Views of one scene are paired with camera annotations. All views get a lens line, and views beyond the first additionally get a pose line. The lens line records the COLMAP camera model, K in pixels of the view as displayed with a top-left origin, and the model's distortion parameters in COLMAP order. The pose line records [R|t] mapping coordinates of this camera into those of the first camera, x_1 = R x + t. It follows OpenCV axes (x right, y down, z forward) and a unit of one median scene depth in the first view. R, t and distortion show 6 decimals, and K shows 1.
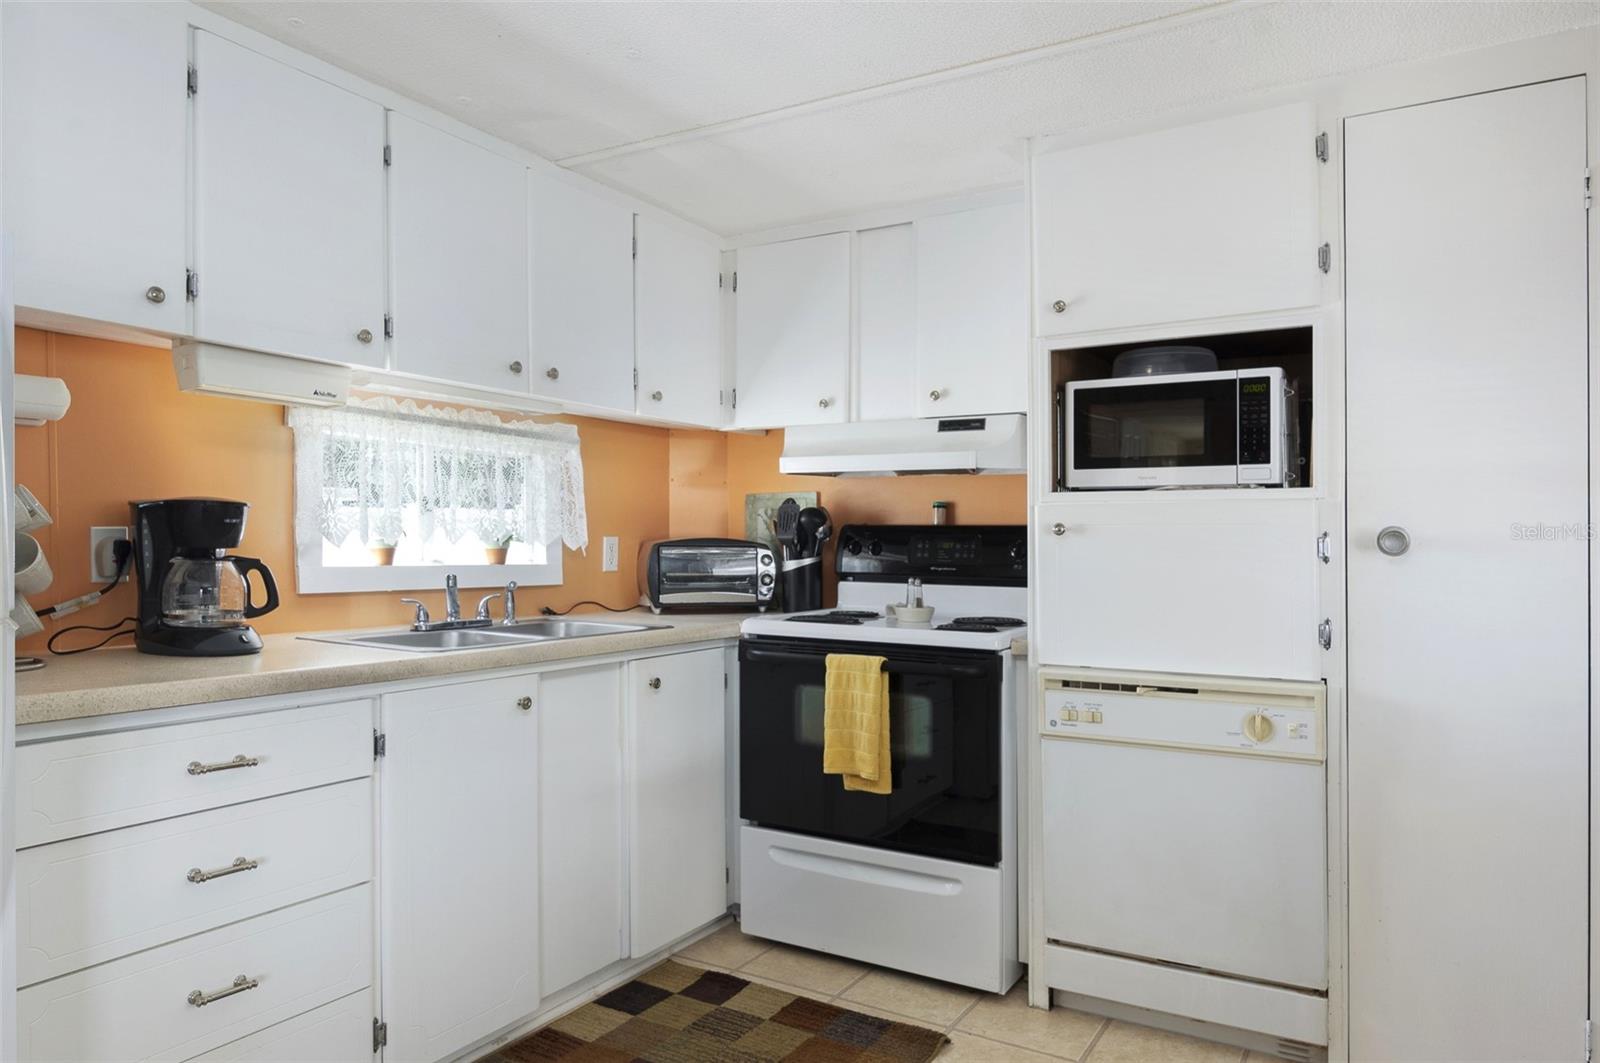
lens RADIAL K [[1009.3, 0, 800.0], [0, 1009.3, 531.5], [0, 0, 1]] dist [-0.006096, -0.001268]
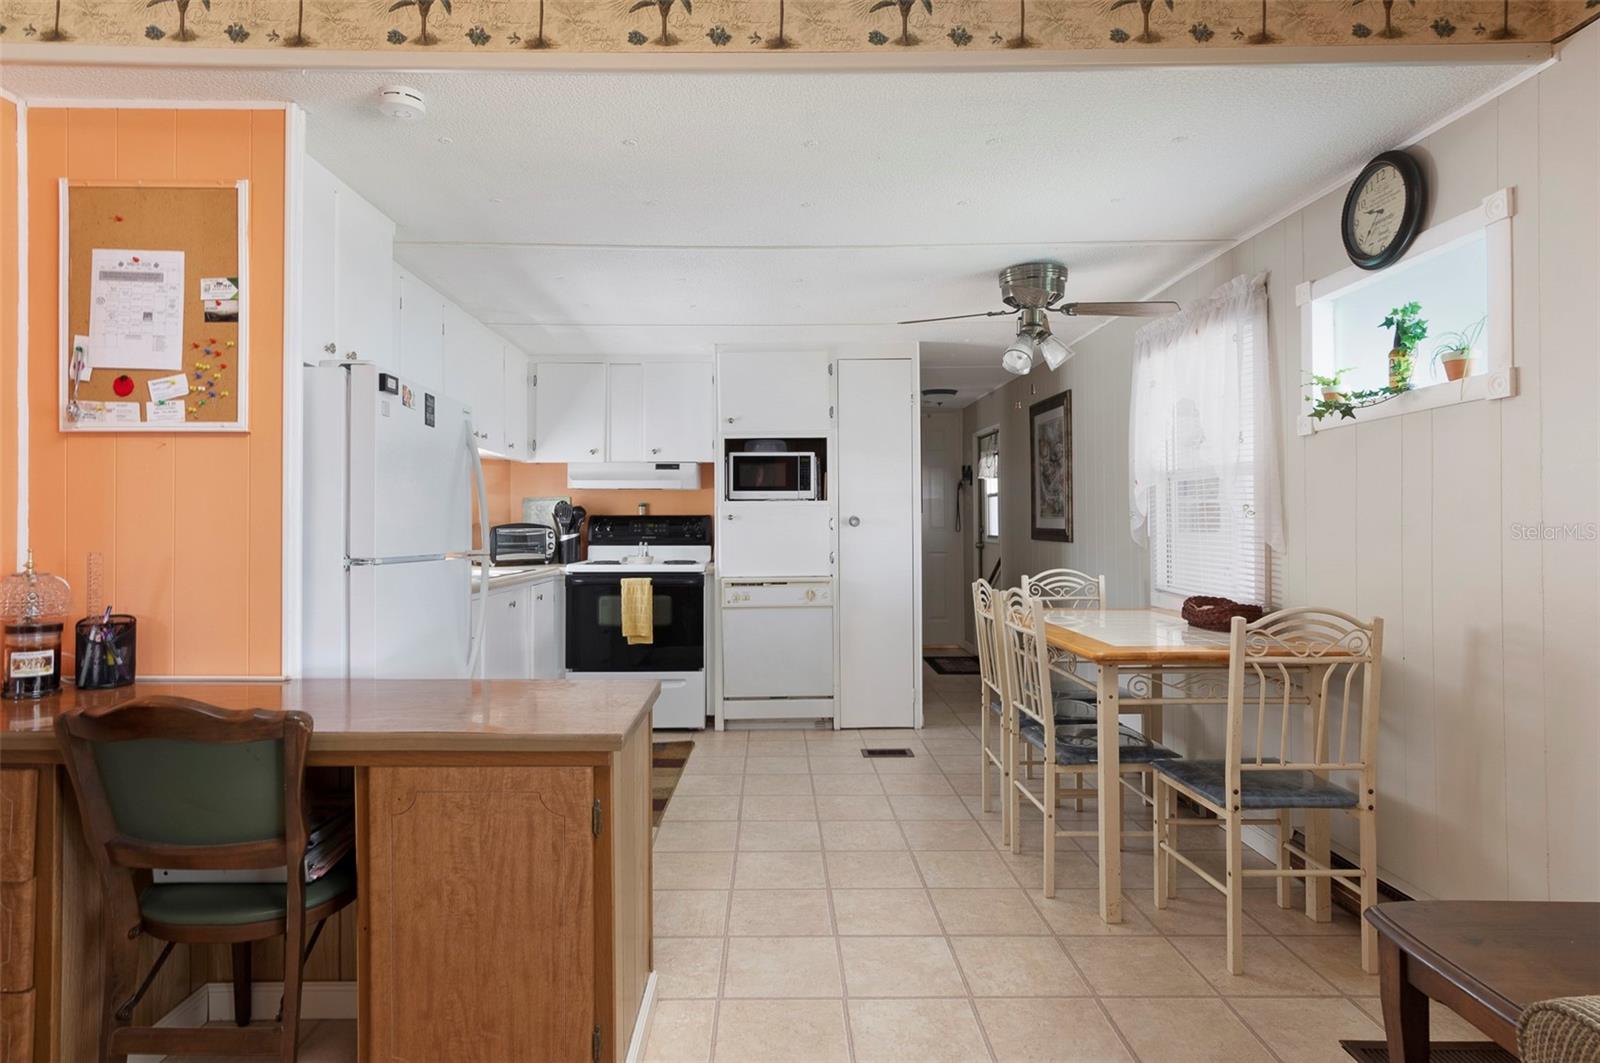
lens RADIAL K [[852.3, 0, 795.6], [0, 852.3, 518.2], [0, 0, 1]] dist [0.003490, 0.001058]
pose [[0.837417, -0.005457, 0.546537, -0.639249], [0.005454, 0.999984, 0.001628, -0.002541], [-0.546537, 0.001617, 0.837434, -0.663363]]
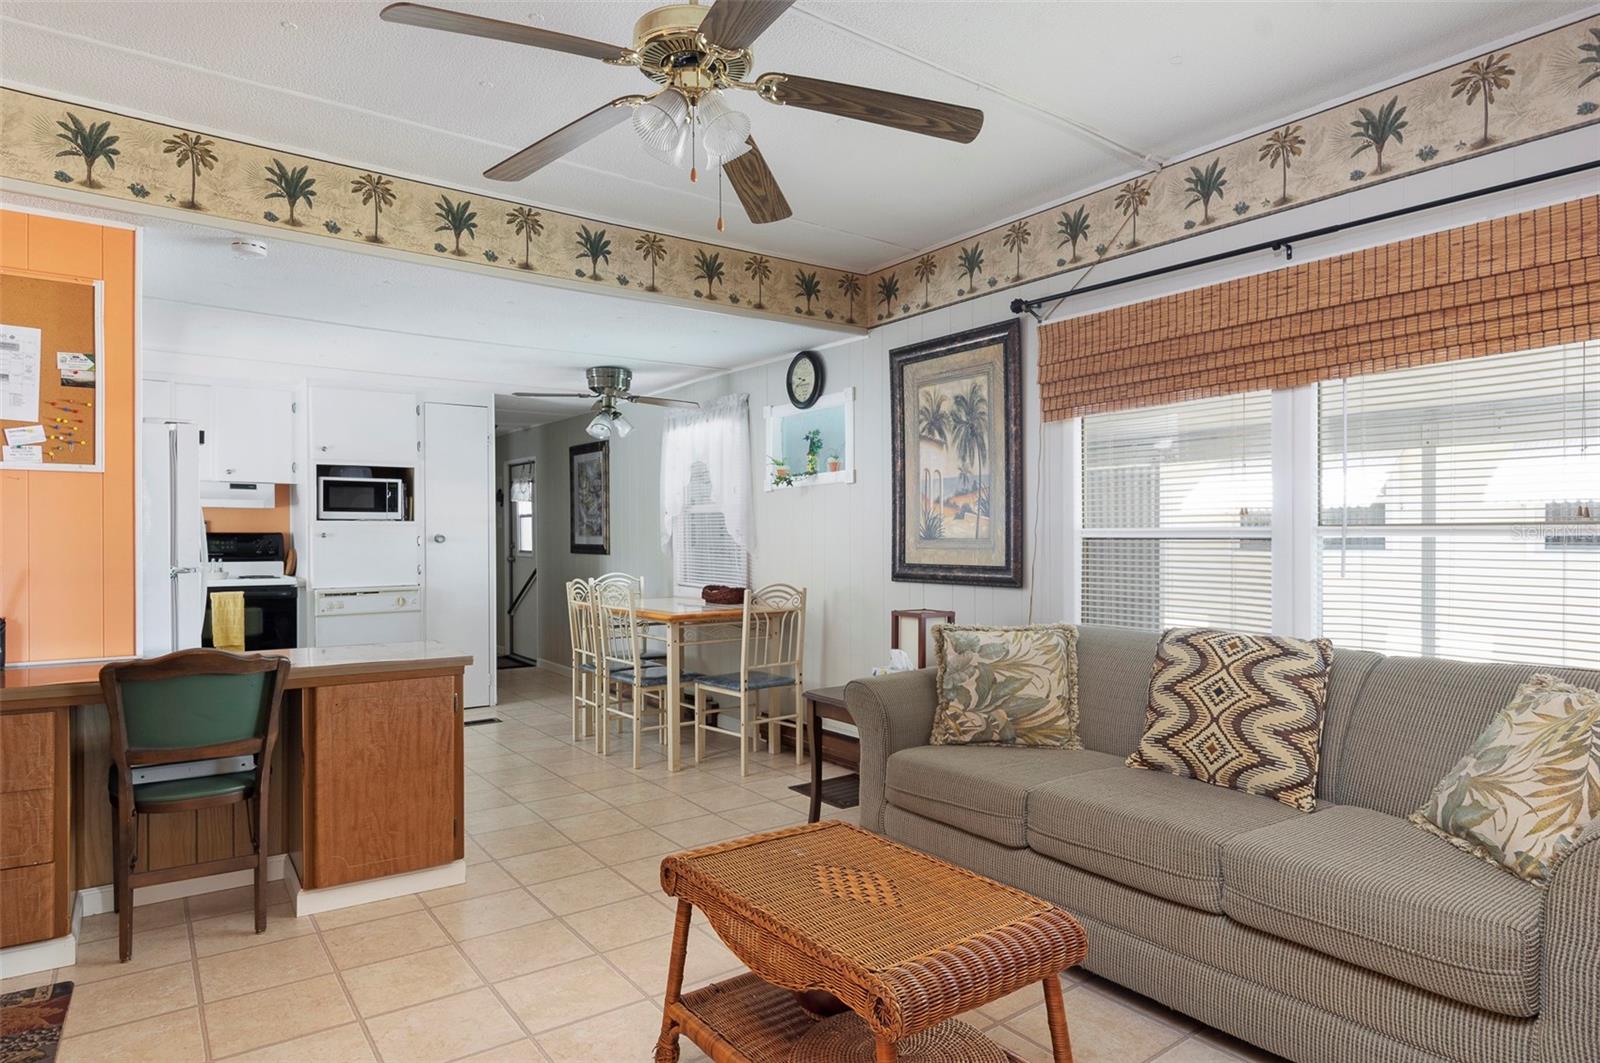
lens RADIAL K [[915.1, 0, 807.7], [0, 915.1, 542.8], [0, 0, 1]] dist [0.050579, 0.000342]
pose [[0.363101, -0.012474, 0.931666, -1.413957], [-0.000306, 0.999909, 0.013507, -0.014460], [-0.931750, -0.005190, 0.363064, -0.949981]]
